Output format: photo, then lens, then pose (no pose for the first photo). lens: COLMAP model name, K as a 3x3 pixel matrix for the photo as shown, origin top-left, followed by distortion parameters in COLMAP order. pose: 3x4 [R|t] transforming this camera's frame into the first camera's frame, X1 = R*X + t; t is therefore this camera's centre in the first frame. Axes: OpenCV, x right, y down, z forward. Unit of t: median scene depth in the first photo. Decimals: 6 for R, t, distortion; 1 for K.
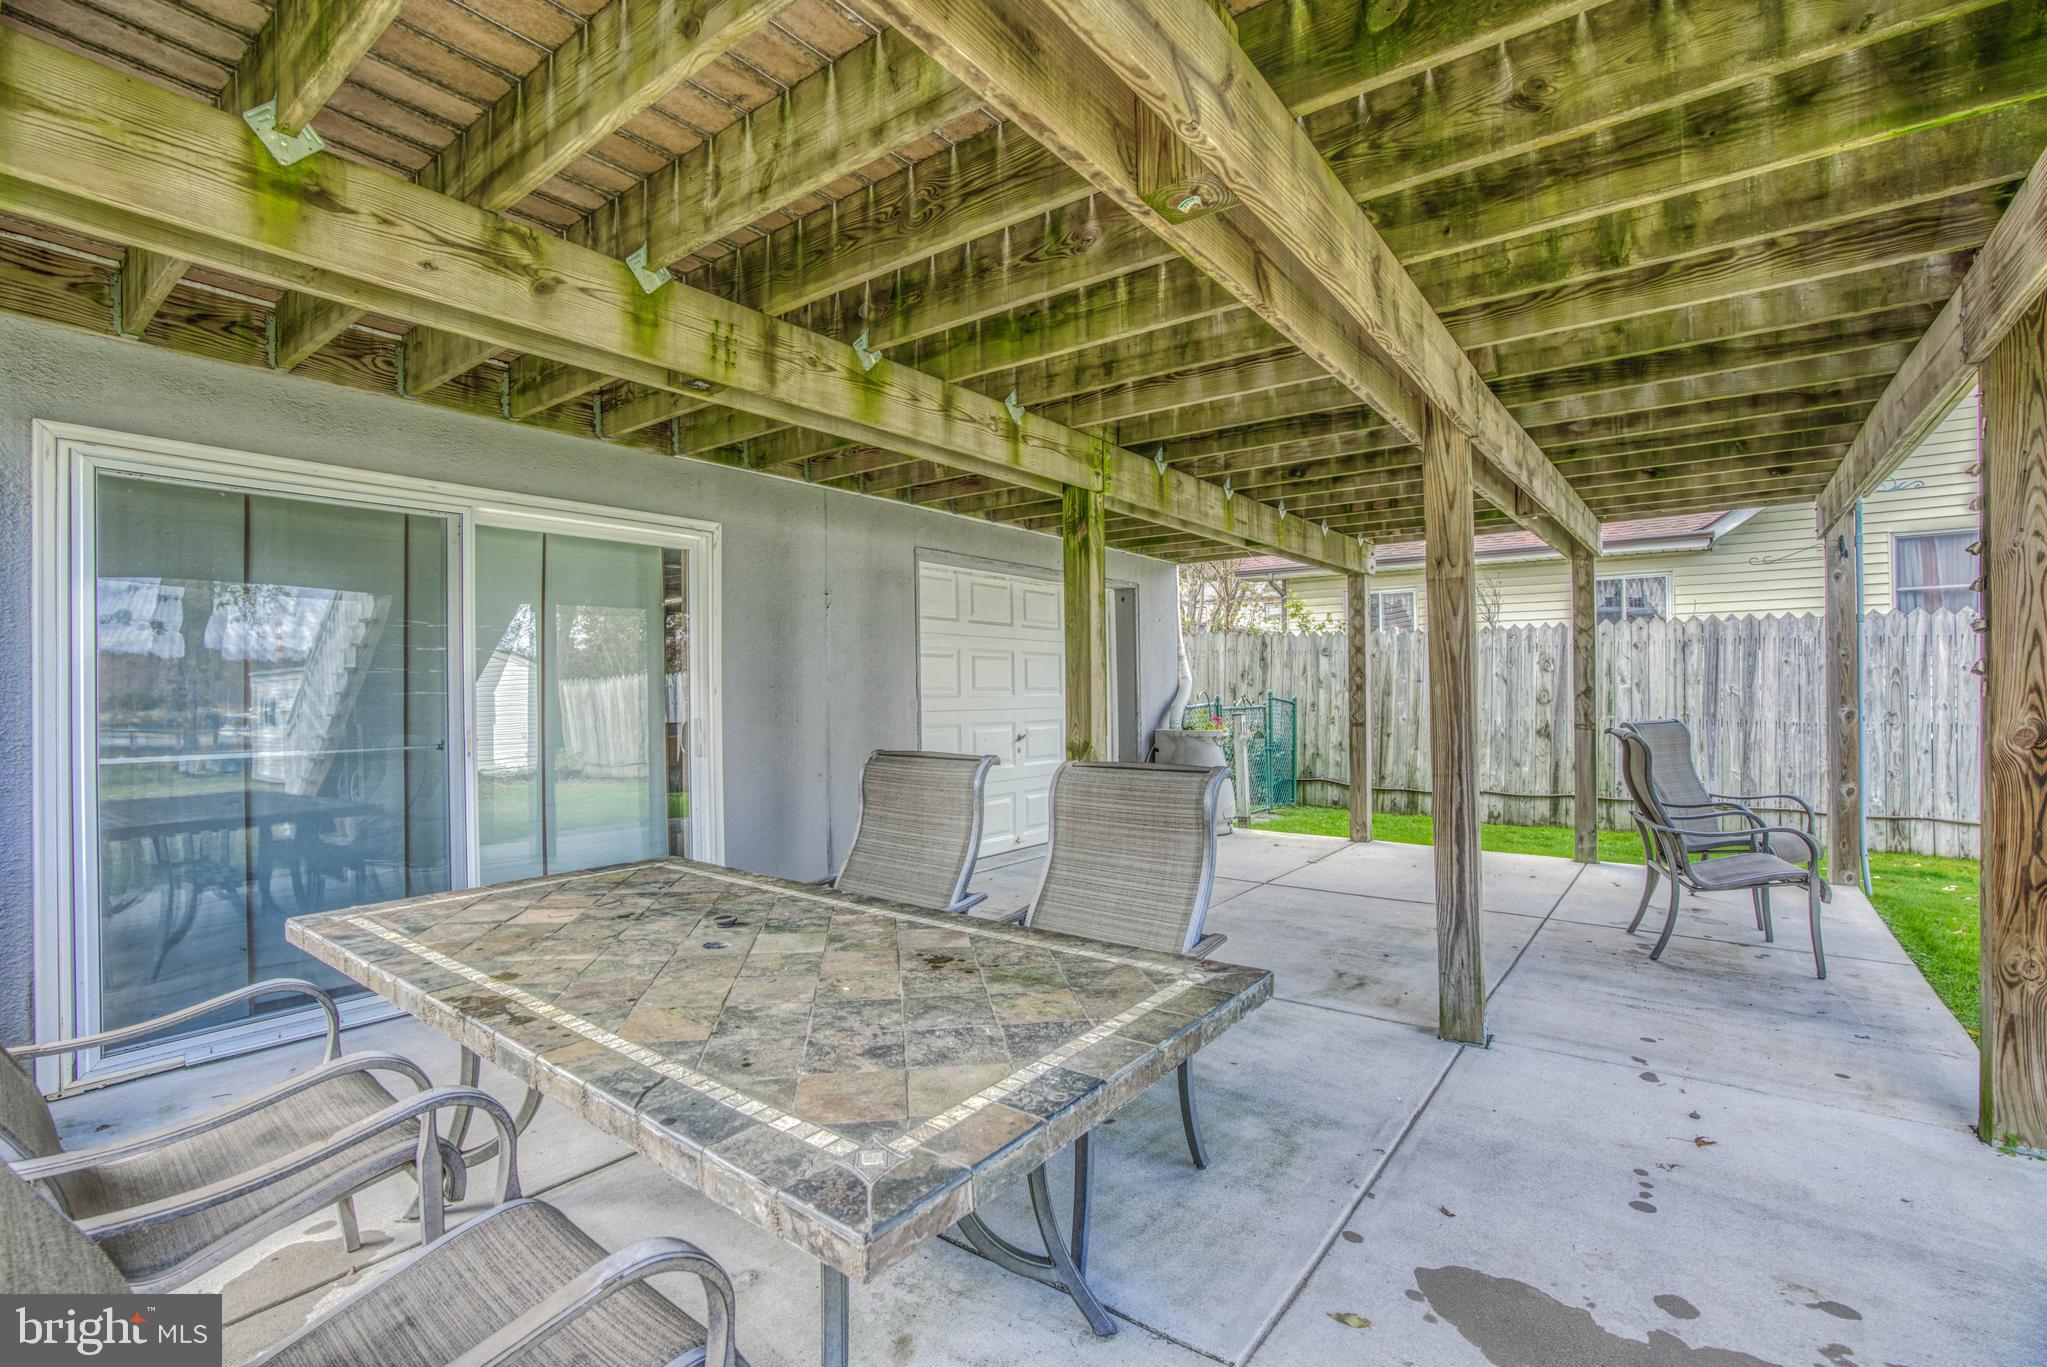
lens RADIAL K [[928.7, 0, 1023.5], [0, 928.7, 683.5], [0, 0, 1]] dist [-0.020186, 0.006797]
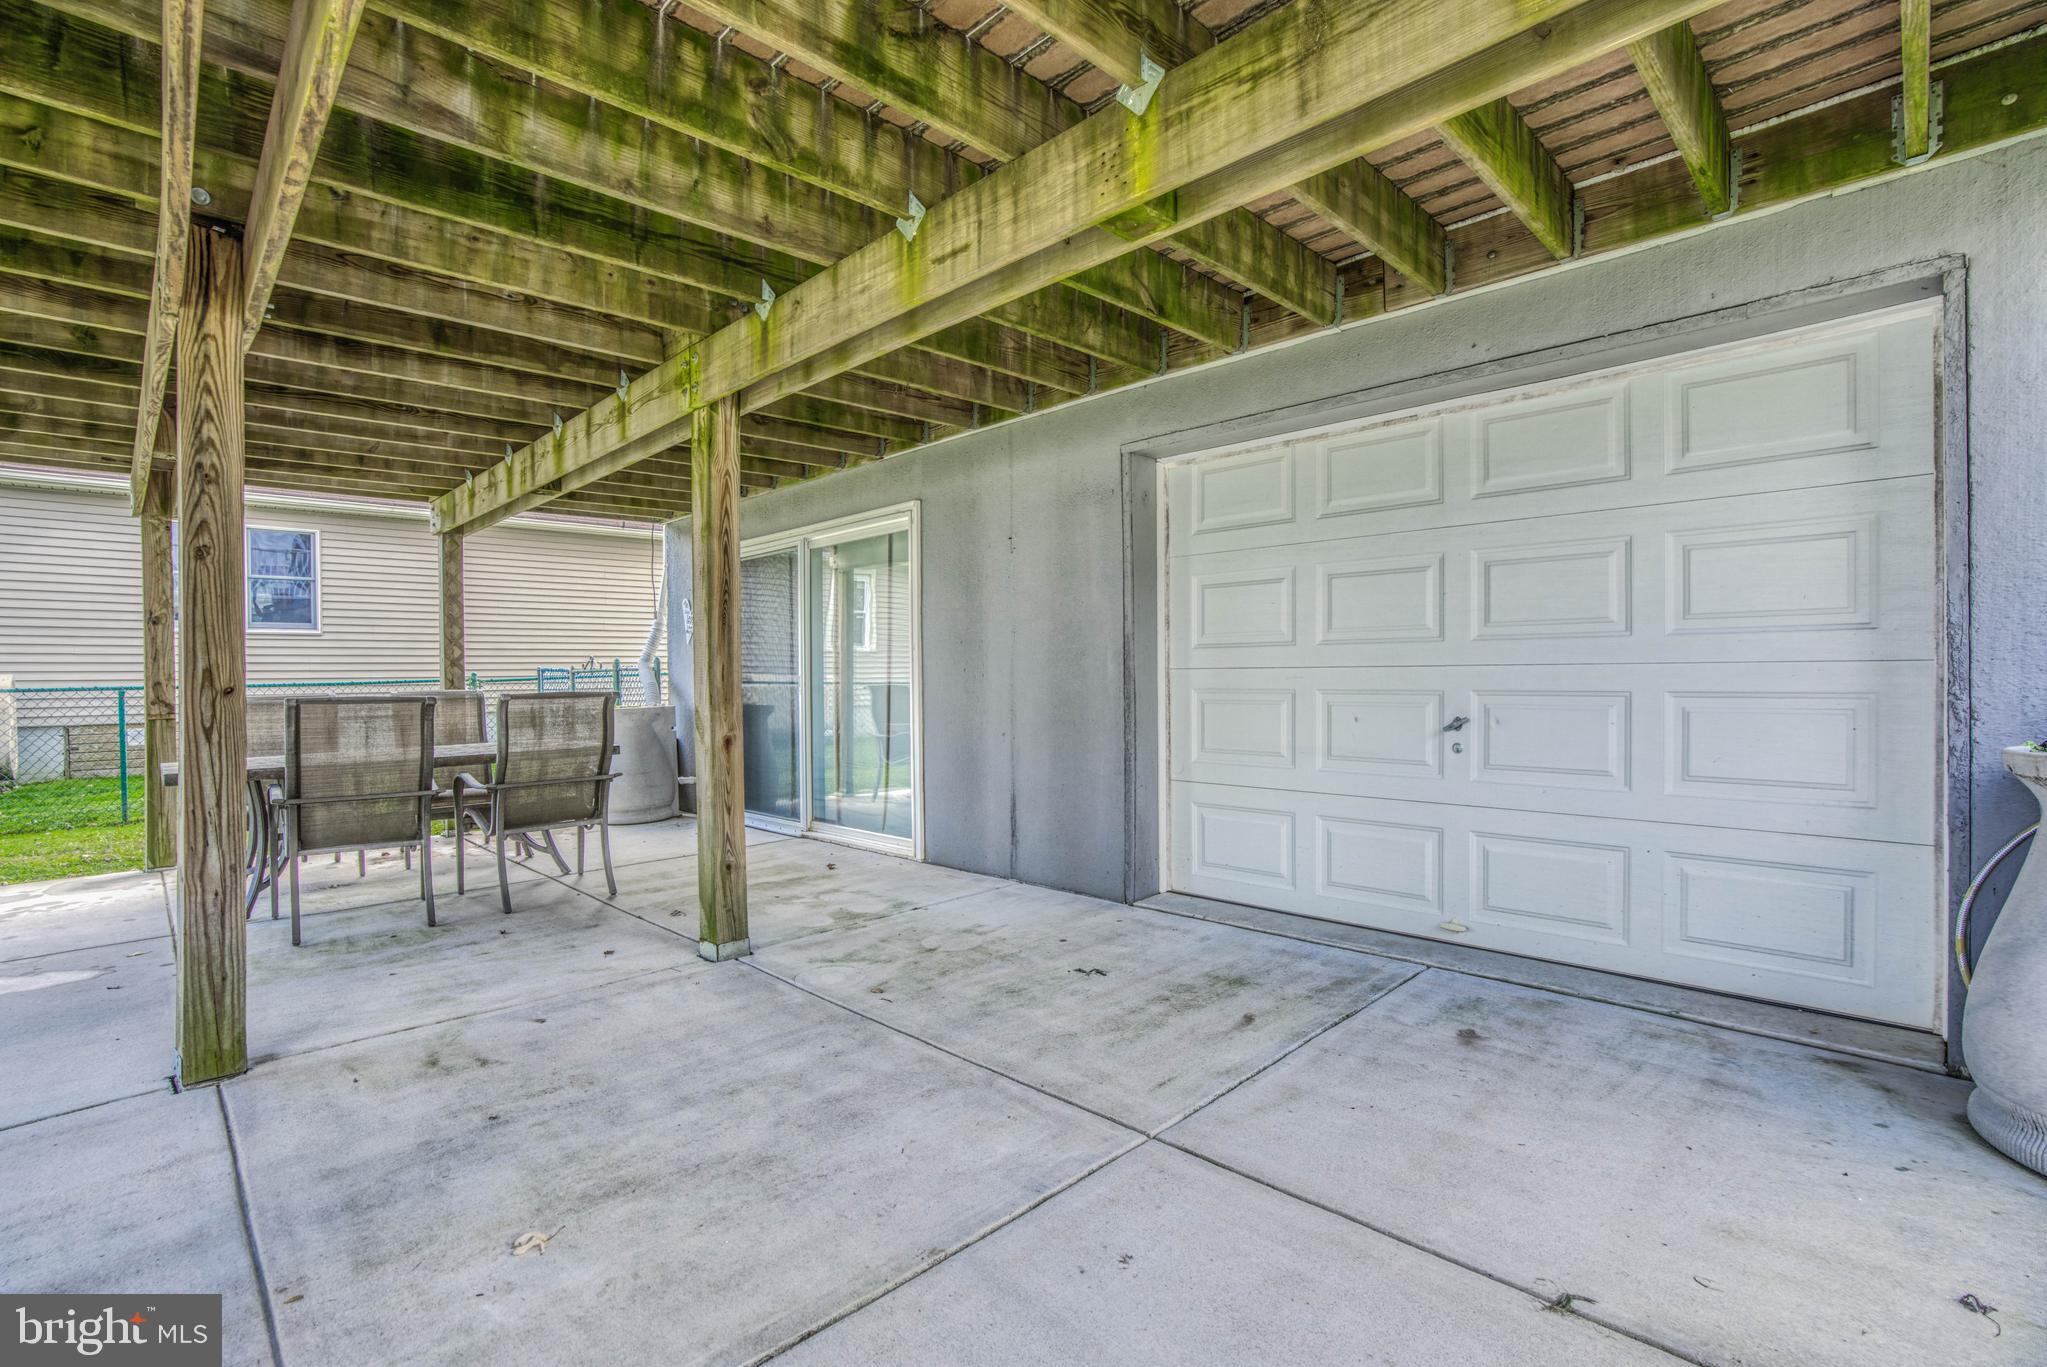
lens RADIAL K [[951.2, 0, 1015.7], [0, 951.2, 656.9], [0, 0, 1]] dist [-0.062478, 0.024969]
pose [[-0.160571, -0.004782, -0.987013, 0.795355], [0.017005, 0.999826, -0.007611, 0.033371], [0.986878, -0.018006, -0.160462, 1.265407]]
